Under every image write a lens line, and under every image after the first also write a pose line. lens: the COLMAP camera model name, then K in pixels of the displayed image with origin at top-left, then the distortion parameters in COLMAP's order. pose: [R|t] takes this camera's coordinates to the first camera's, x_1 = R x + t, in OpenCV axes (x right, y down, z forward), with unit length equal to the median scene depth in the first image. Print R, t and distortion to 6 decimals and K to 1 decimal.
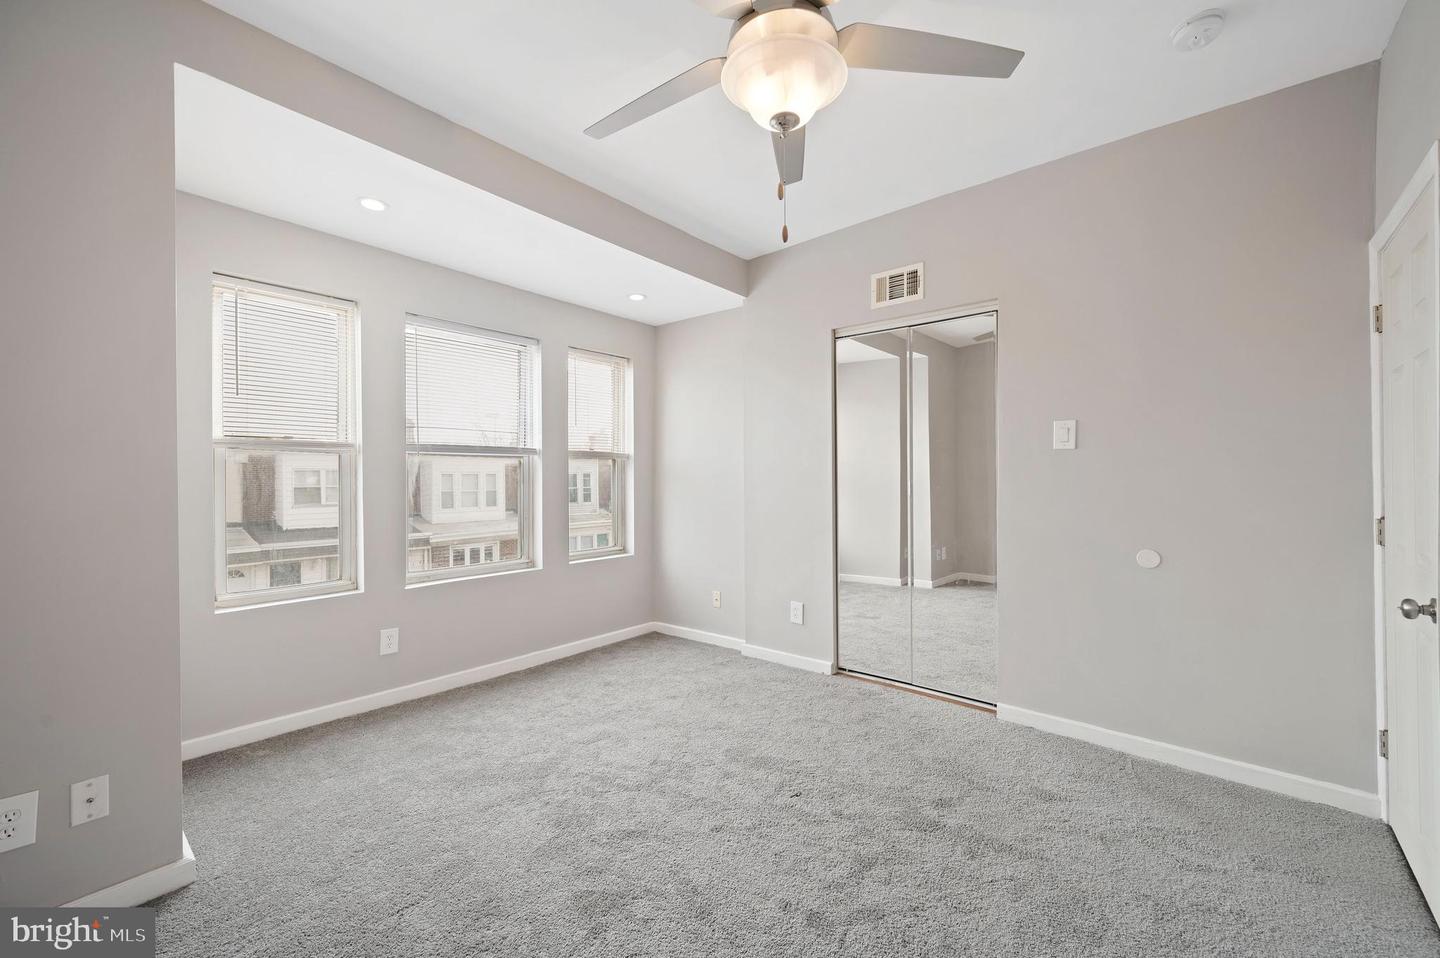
lens RADIAL K [[567.6, 0, 725.1], [0, 567.6, 481.4], [0, 0, 1]] dist [0.000346, 0.000090]
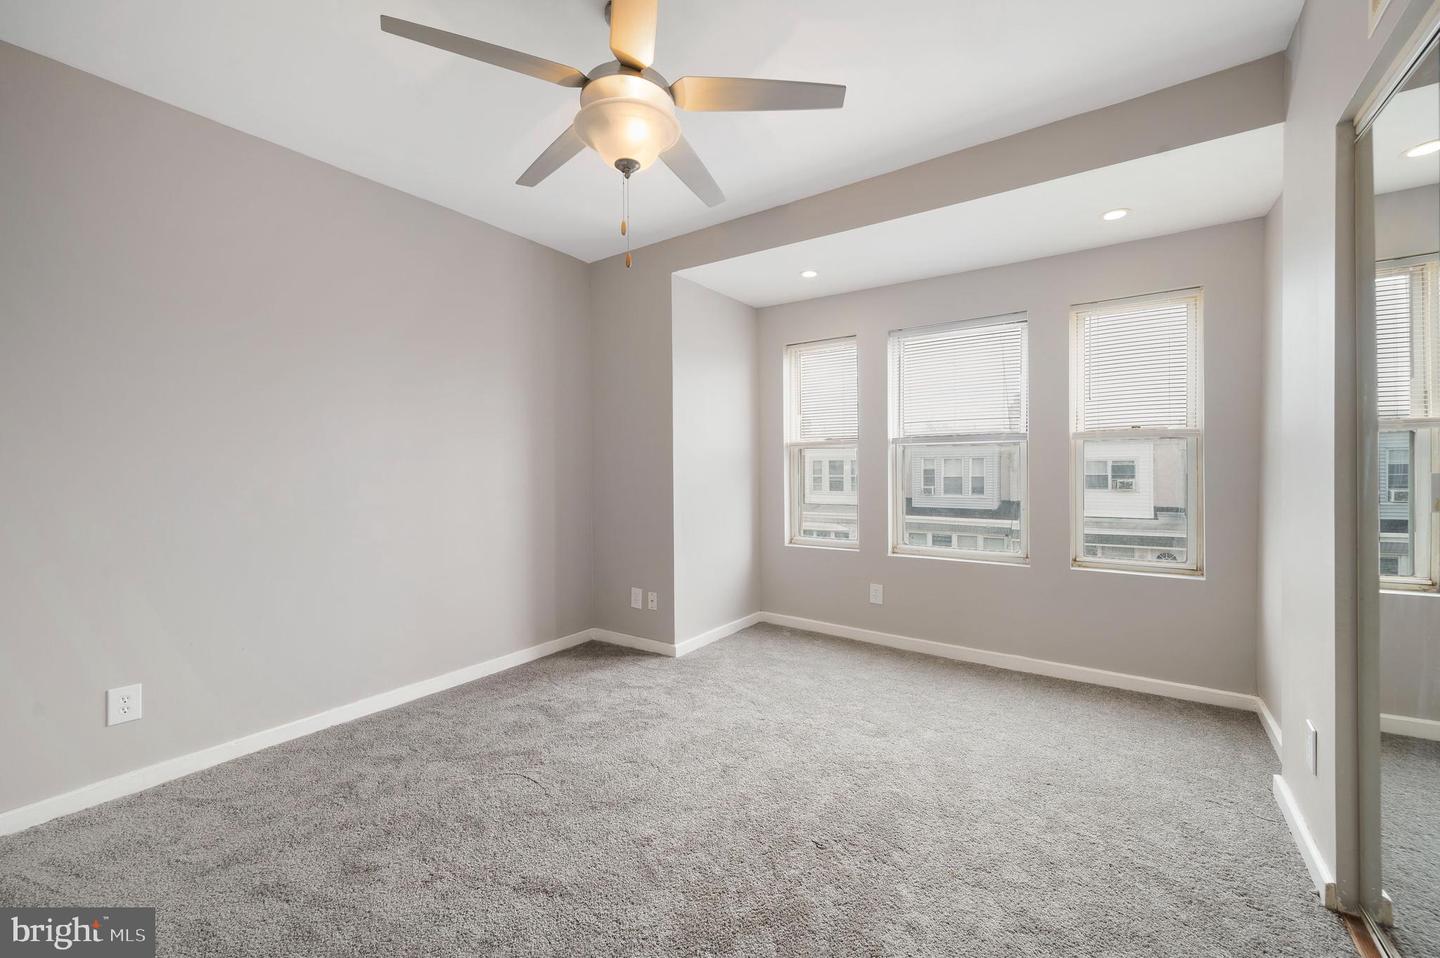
lens RADIAL K [[567.6, 0, 725.1], [0, 567.6, 481.4], [0, 0, 1]] dist [0.000346, 0.000090]
pose [[0.091113, 0.025060, -0.995525, 0.551833], [-0.002575, 0.999686, 0.024929, -0.002685], [0.995837, 0.000292, 0.091149, 0.465877]]
